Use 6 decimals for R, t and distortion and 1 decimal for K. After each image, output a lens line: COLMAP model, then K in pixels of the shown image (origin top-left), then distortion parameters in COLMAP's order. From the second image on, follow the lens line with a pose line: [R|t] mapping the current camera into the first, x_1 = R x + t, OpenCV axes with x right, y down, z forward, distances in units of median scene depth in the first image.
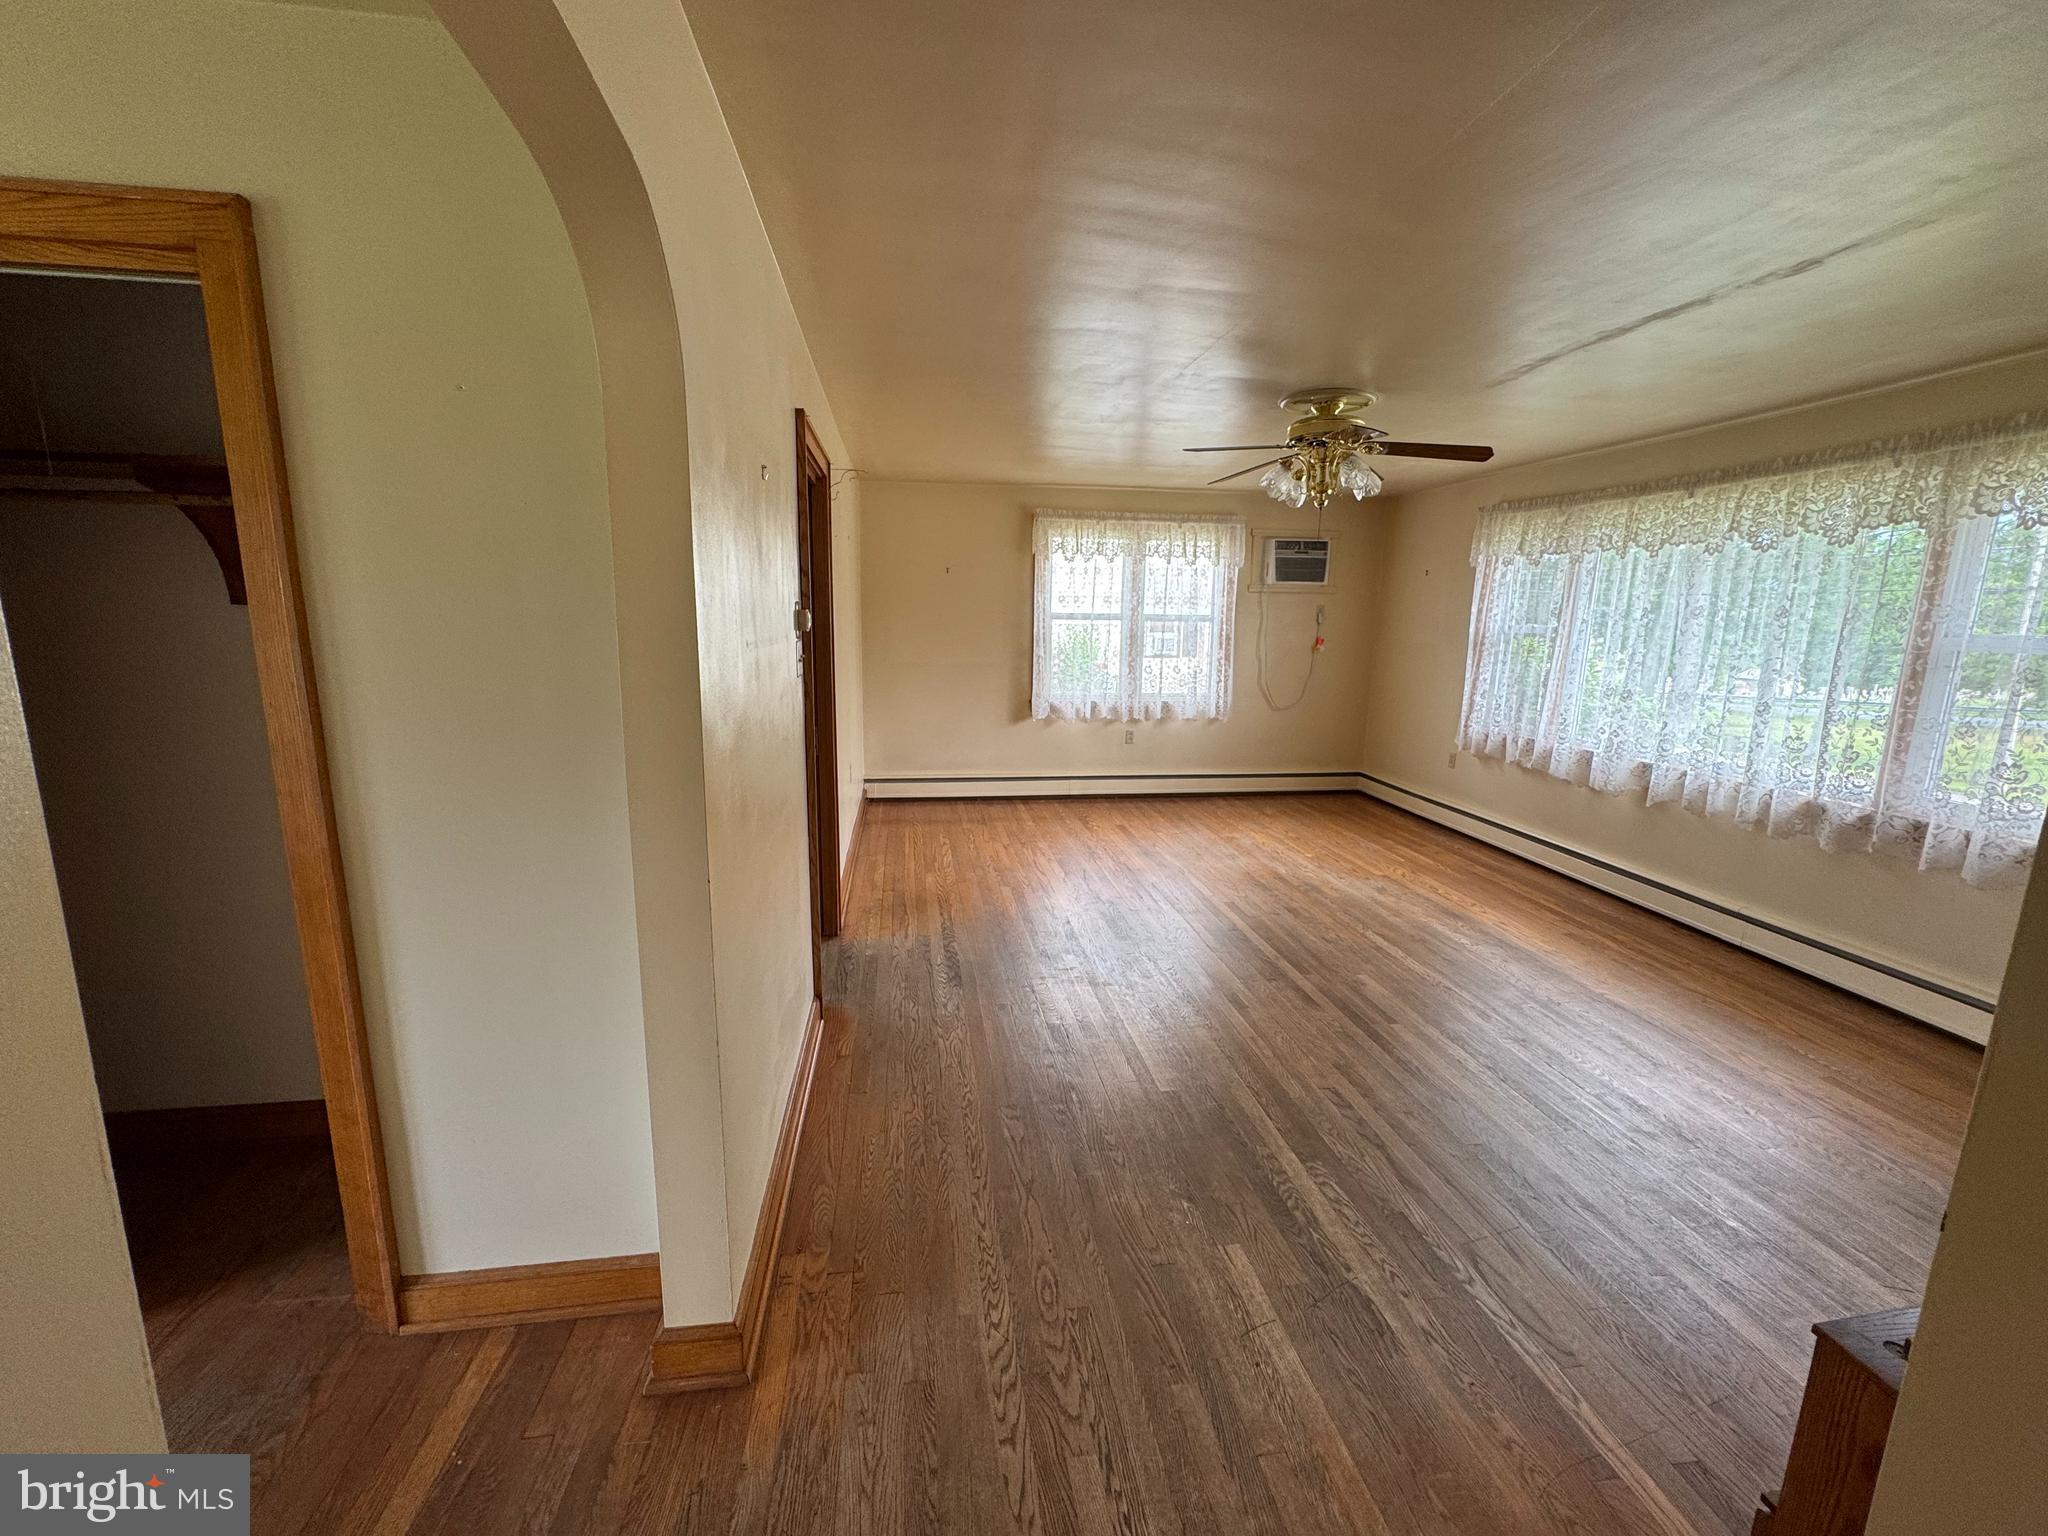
lens RADIAL K [[828.3, 0, 1025.1], [0, 828.3, 761.4], [0, 0, 1]] dist [-0.002077, 0.000304]
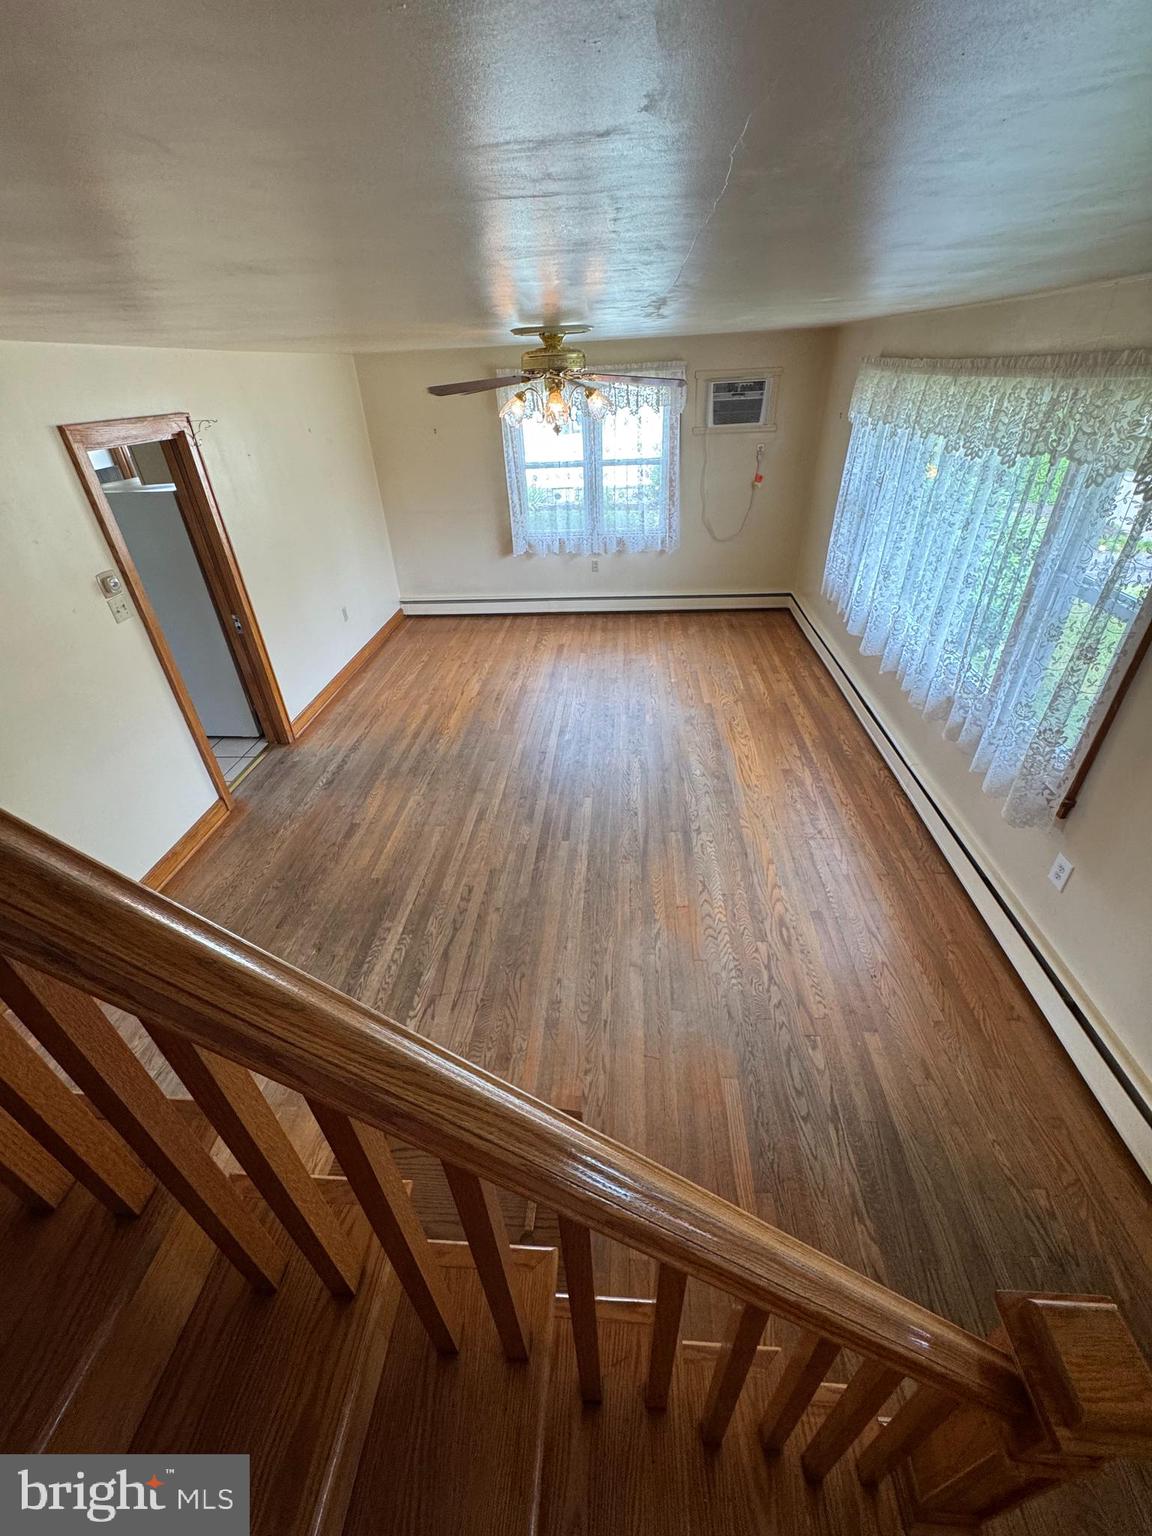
lens RADIAL K [[621.2, 0, 580.3], [0, 621.2, 767.1], [0, 0, 1]] dist [-0.002077, 0.000304]
pose [[0.976471, 0.065032, -0.205611, 0.333062], [0.018904, 0.923963, 0.382015, -0.113457], [0.214820, -0.376913, 0.900993, 0.018253]]
